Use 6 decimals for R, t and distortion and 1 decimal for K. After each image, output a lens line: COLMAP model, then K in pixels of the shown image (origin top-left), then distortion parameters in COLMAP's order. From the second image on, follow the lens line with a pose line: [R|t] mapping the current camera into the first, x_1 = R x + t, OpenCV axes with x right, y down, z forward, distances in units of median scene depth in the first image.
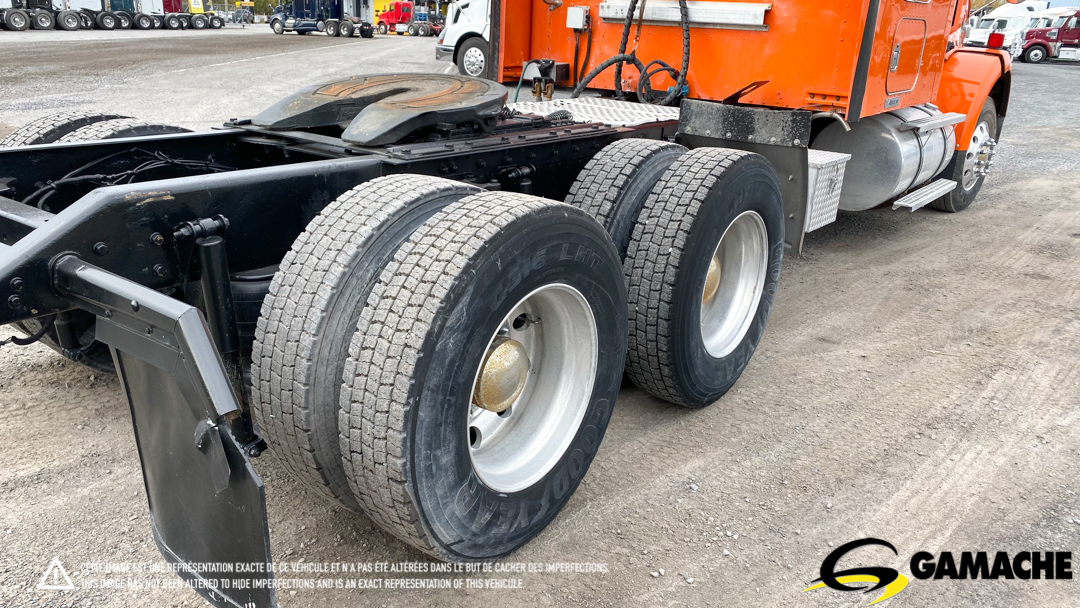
lens RADIAL K [[807.7, 0, 542.1], [0, 807.7, 316.7], [0, 0, 1]] dist [0.102556, -0.132490]
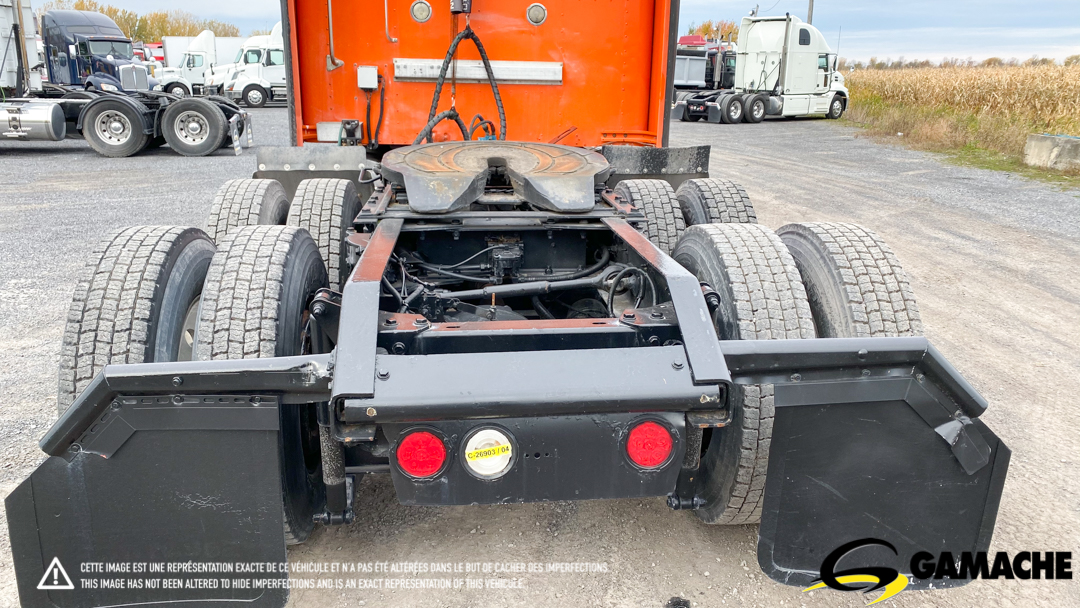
lens RADIAL K [[807.7, 0, 542.1], [0, 807.7, 316.7], [0, 0, 1]] dist [0.102556, -0.132490]
pose [[0.745519, -0.224098, 0.627679, -0.541055], [0.250493, 0.966943, 0.047704, -0.082451], [-0.617620, 0.121665, 0.777009, 0.133191]]
